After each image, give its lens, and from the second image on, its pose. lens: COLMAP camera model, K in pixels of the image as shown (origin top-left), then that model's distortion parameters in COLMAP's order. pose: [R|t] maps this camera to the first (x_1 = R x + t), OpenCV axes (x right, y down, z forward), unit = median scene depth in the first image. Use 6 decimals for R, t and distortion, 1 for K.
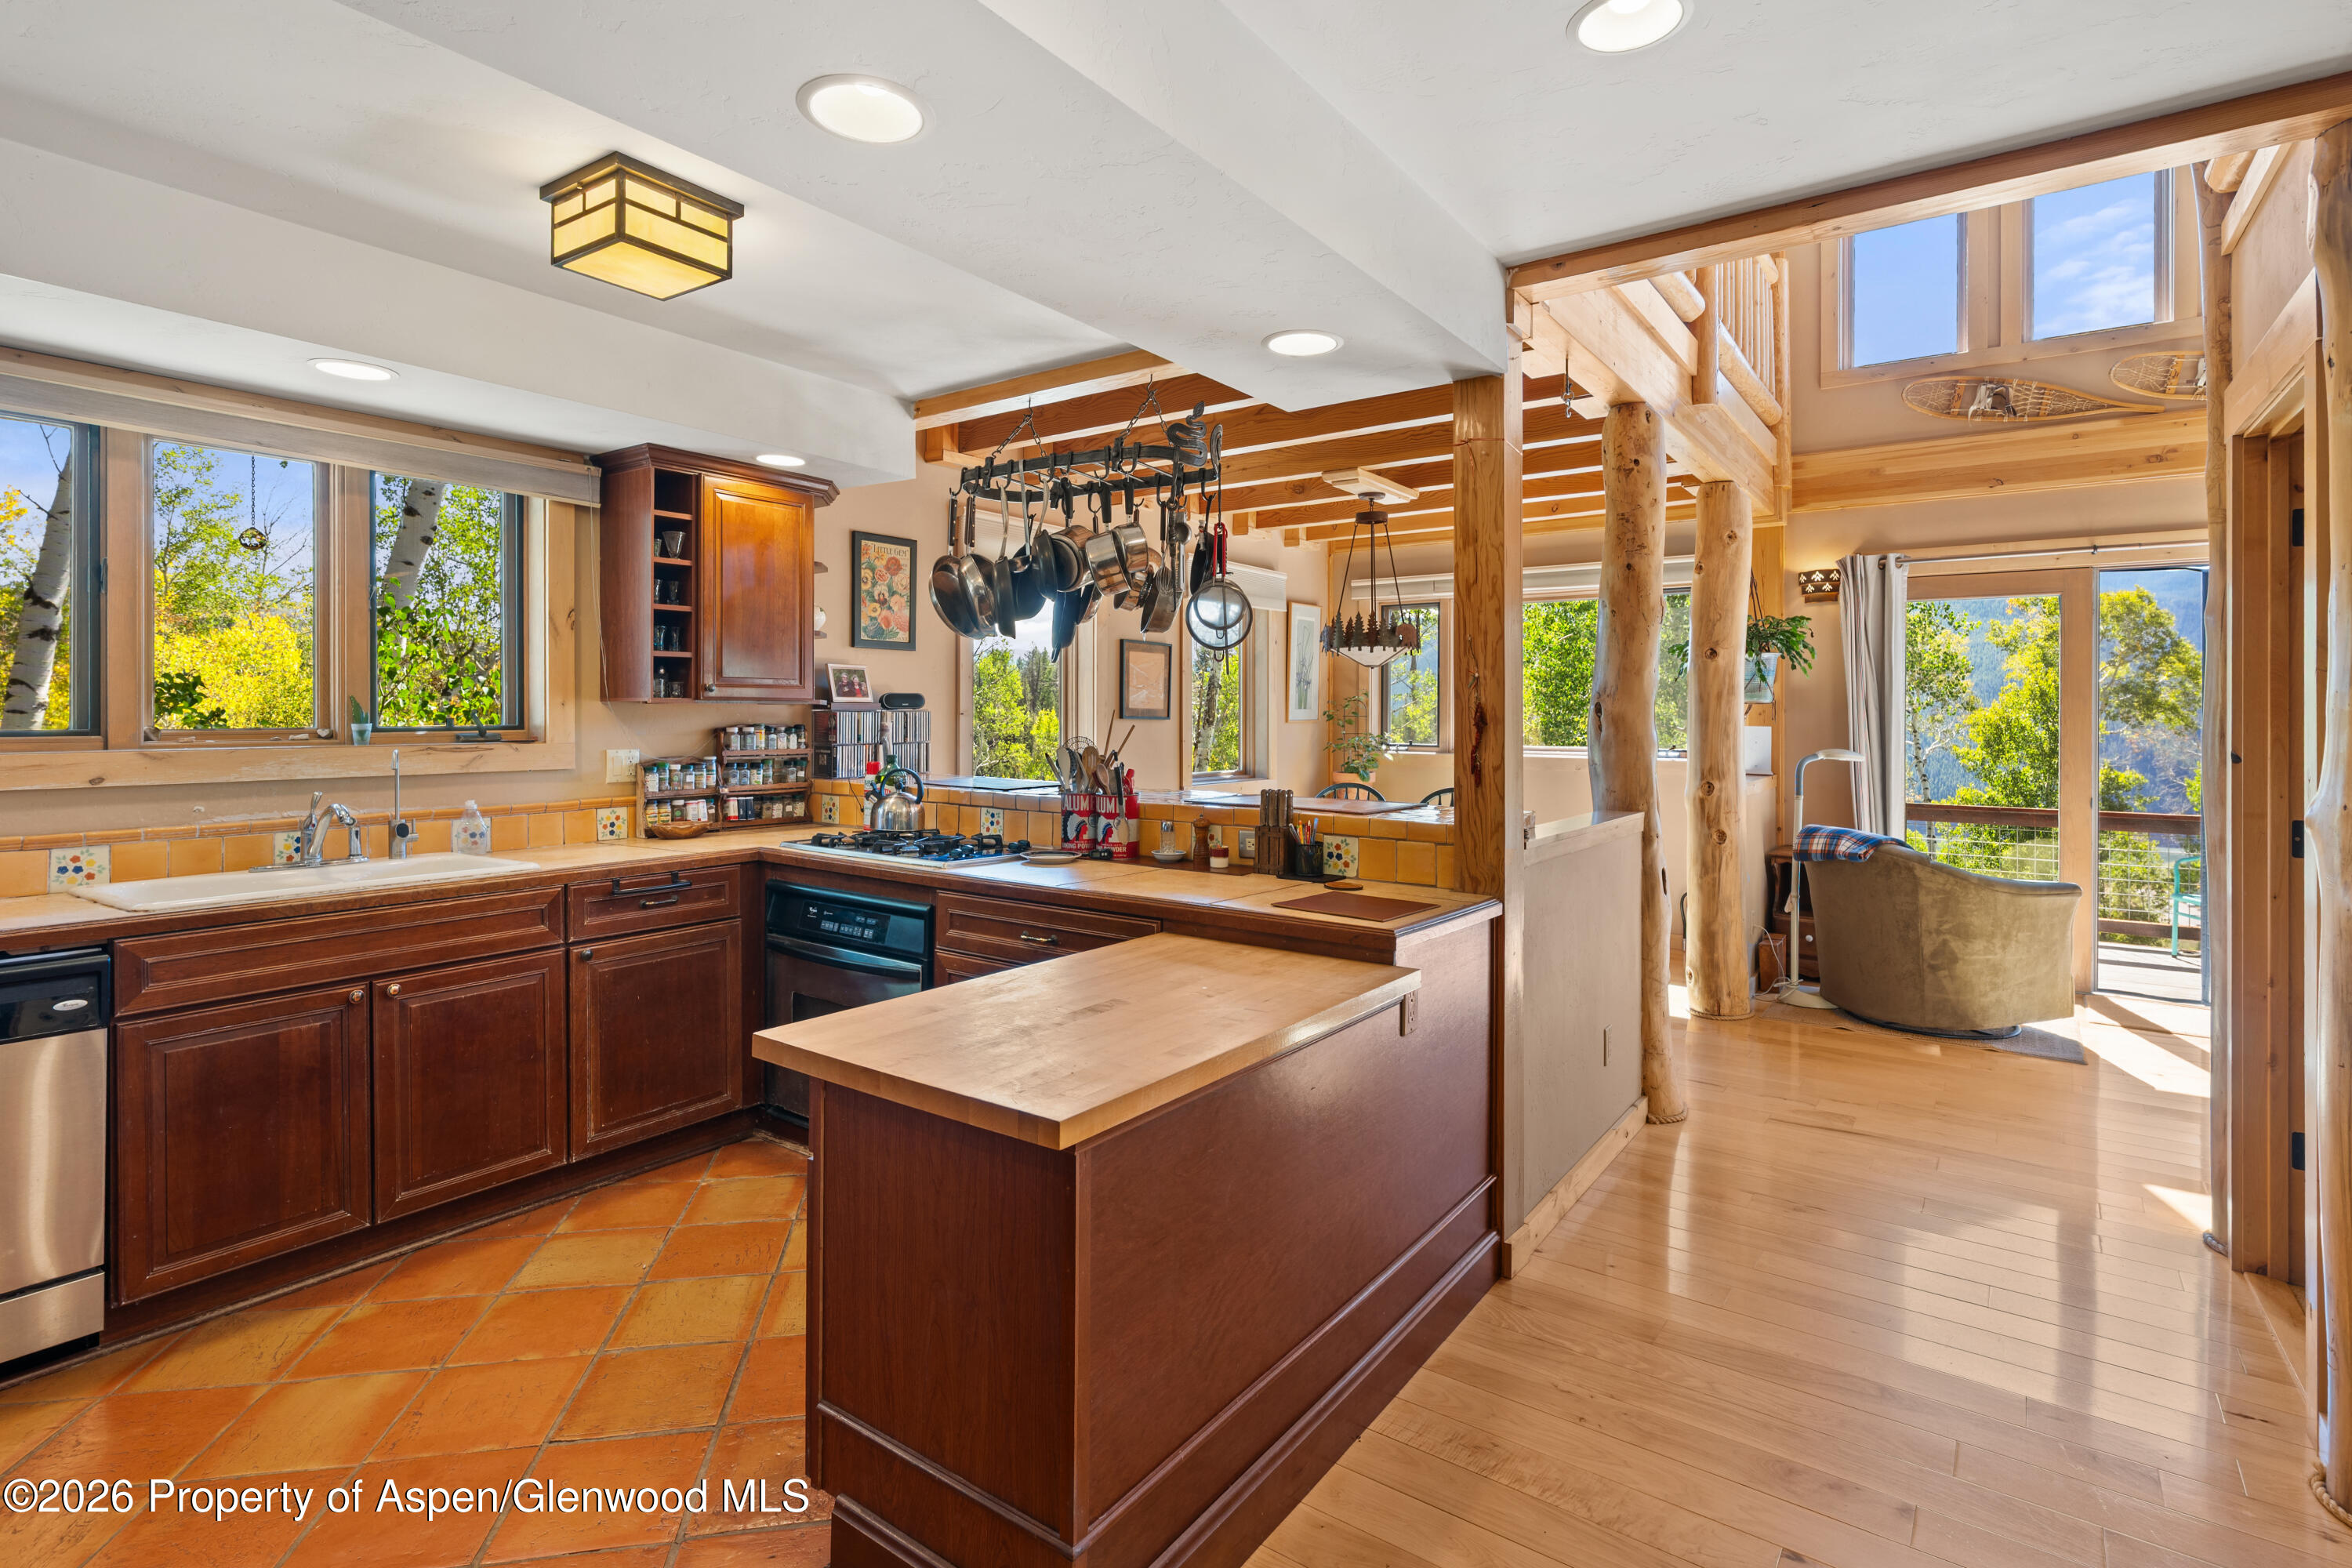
lens RADIAL K [[1133.3, 0, 1180.0], [0, 1133.3, 704.5], [0, 0, 1]] dist [-0.000028, 0.002283]
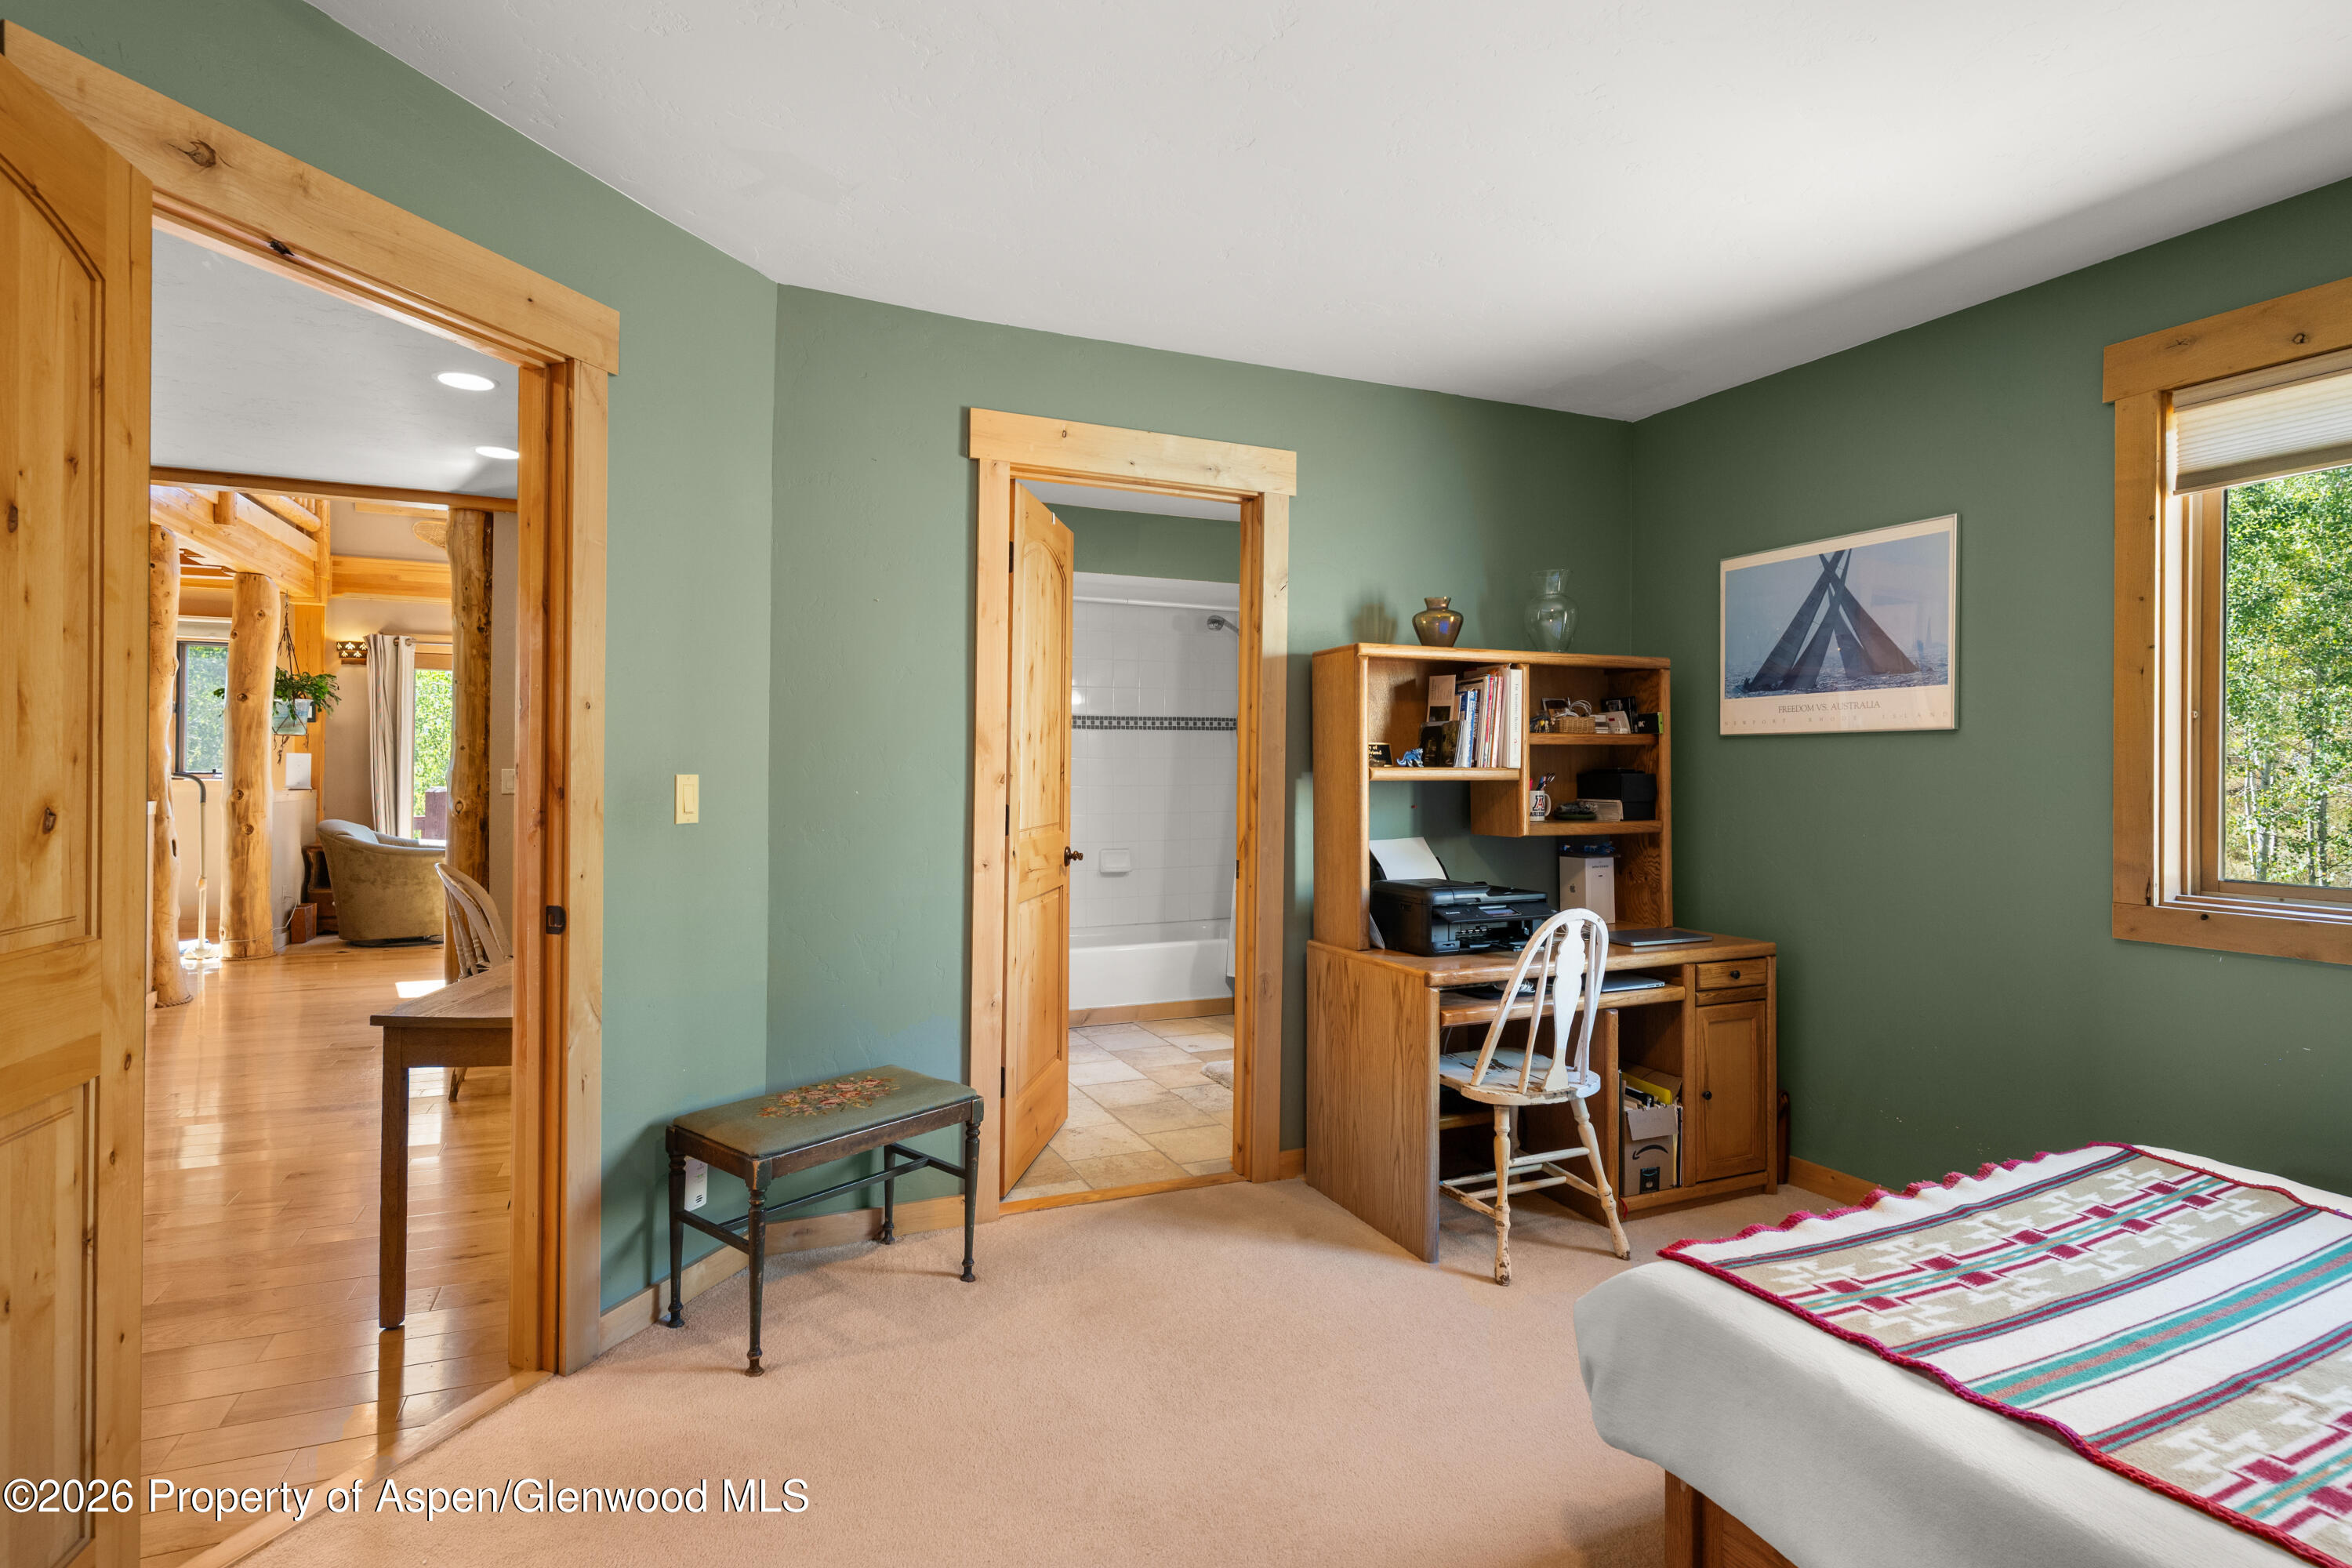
lens RADIAL K [[1133.3, 0, 1166.9], [0, 1133.3, 771.1], [0, 0, 1]] dist [-0.000028, 0.002283]
pose [[0.505938, 0.001227, 0.862569, -0.149674], [-0.014665, 0.999867, 0.007180, 0.018137], [-0.862445, -0.016282, 0.505889, -0.654849]]
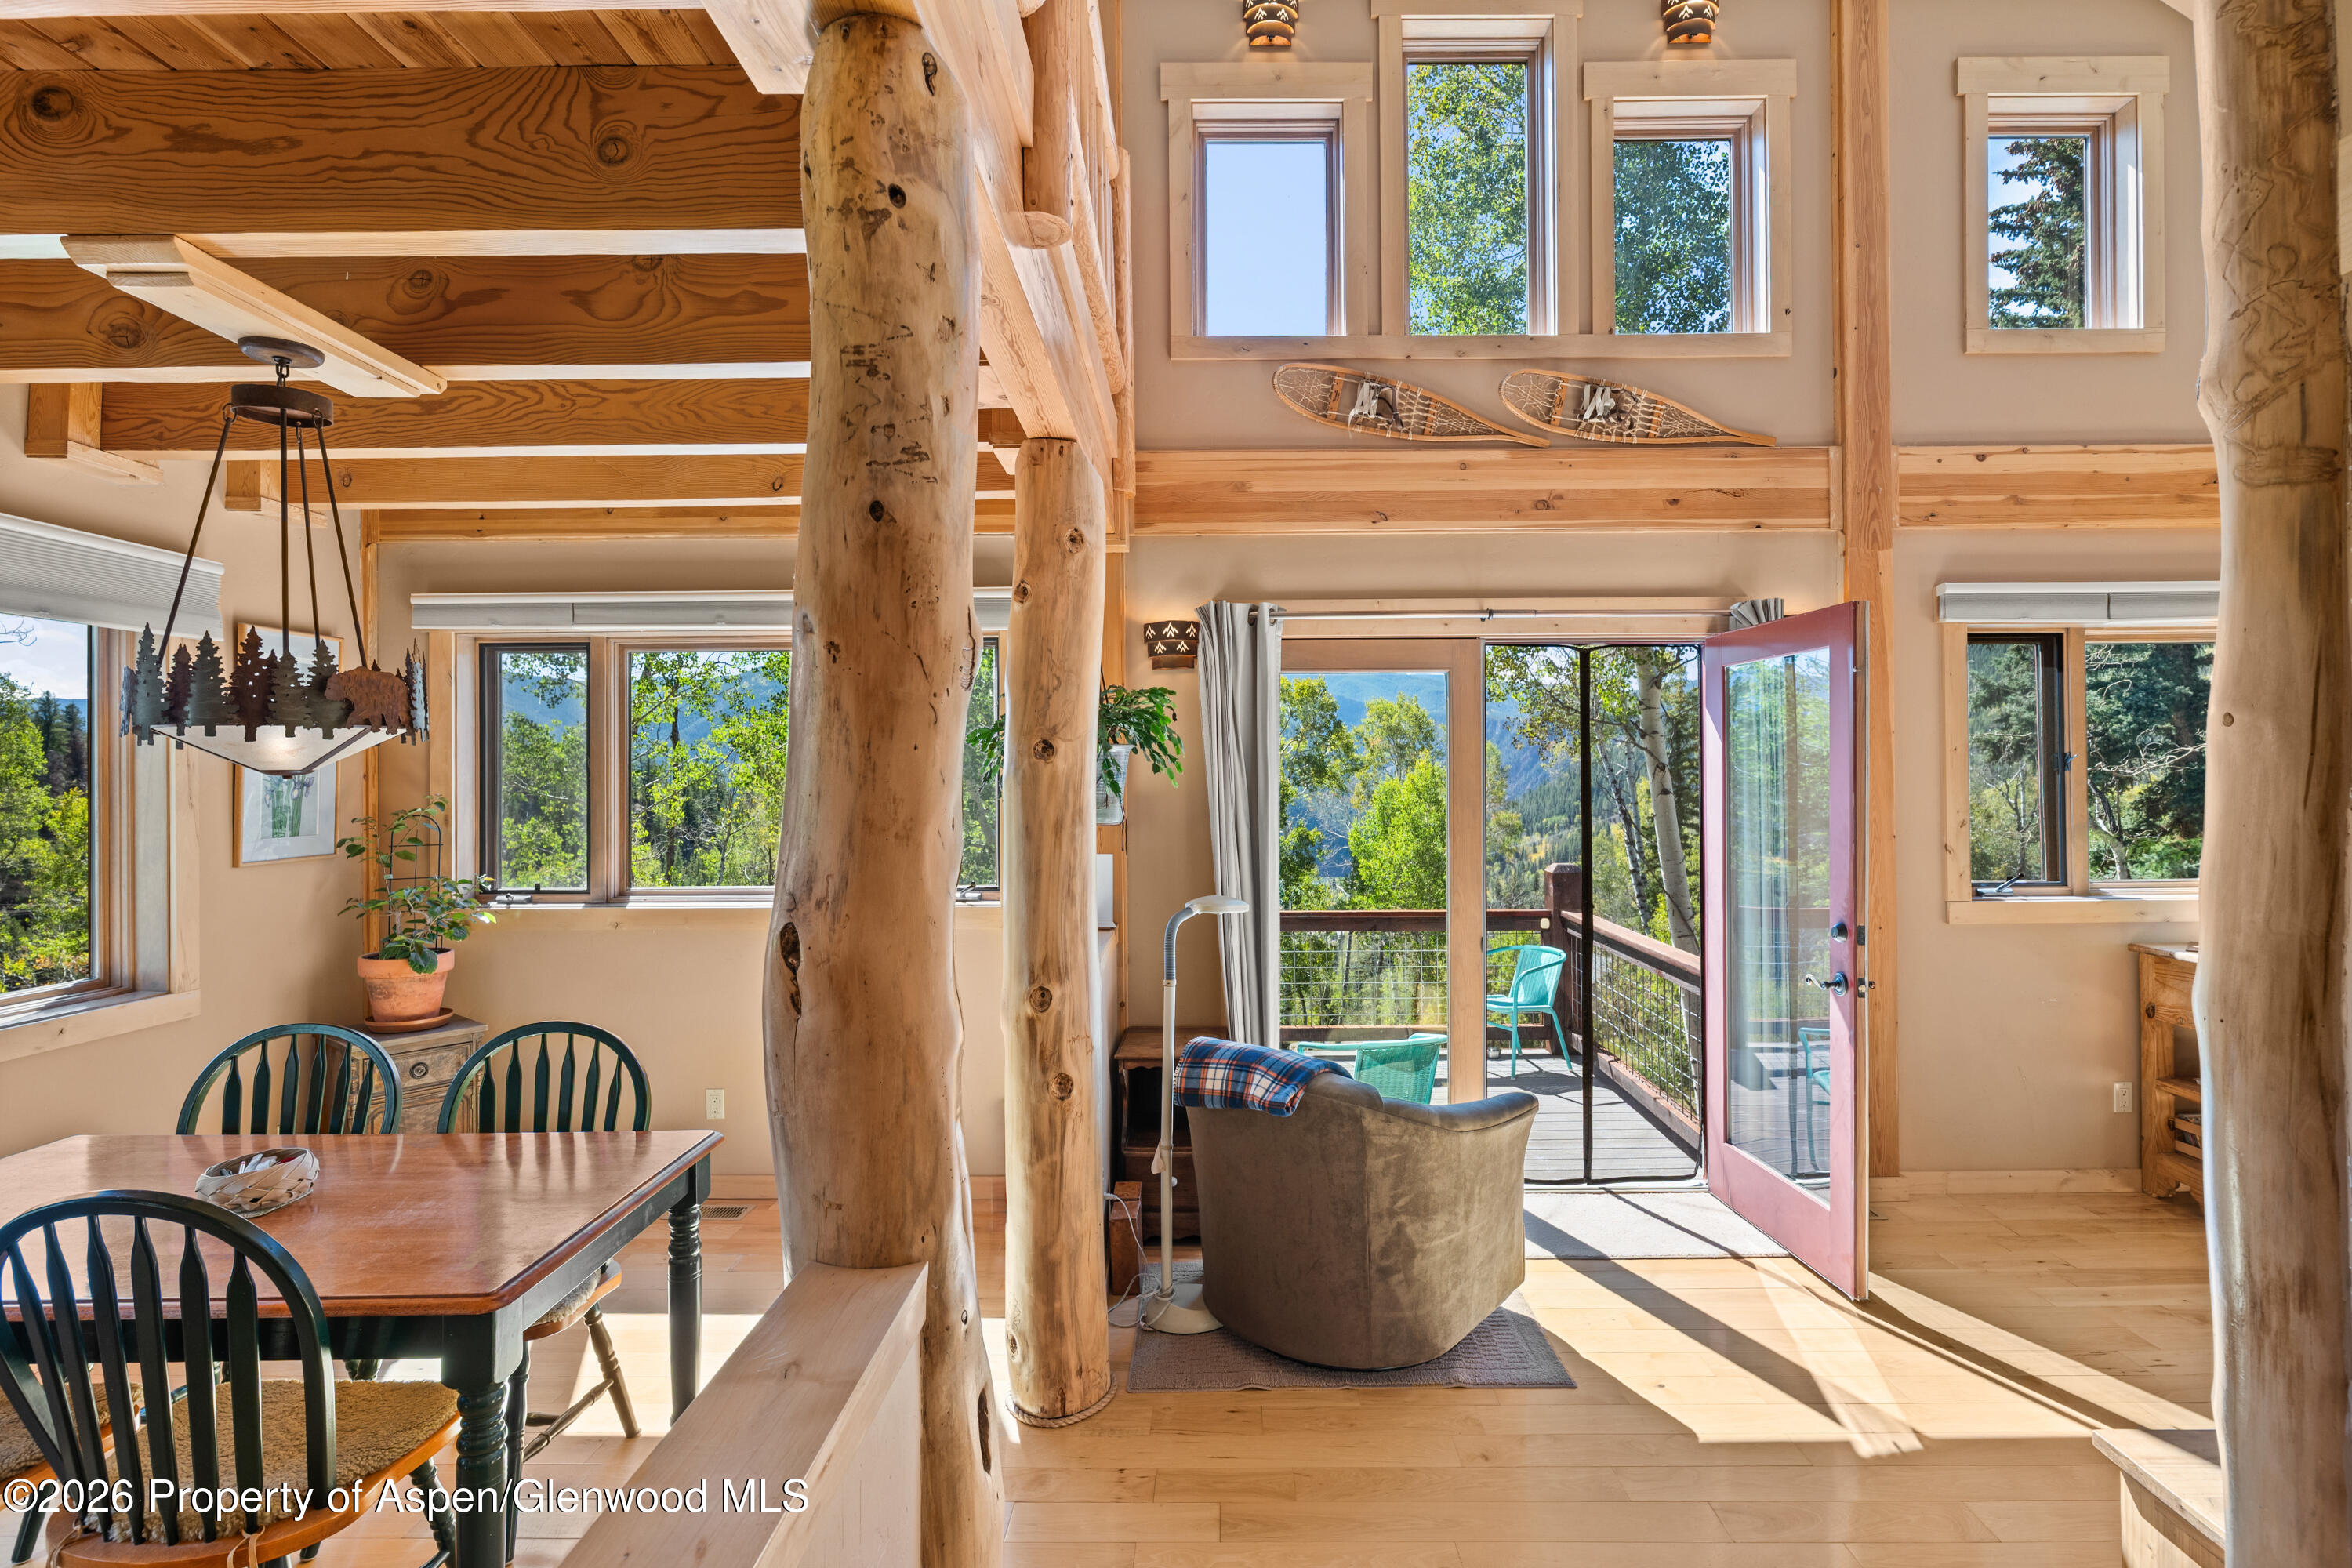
lens RADIAL K [[1133.3, 0, 1213.5], [0, 1133.3, 771.8], [0, 0, 1]] dist [-0.000028, 0.002283]
pose [[0.806288, -0.007296, 0.591478, 0.206465], [0.006736, 0.999972, 0.003152, -0.034511], [-0.591485, 0.001443, 0.806315, 0.500013]]
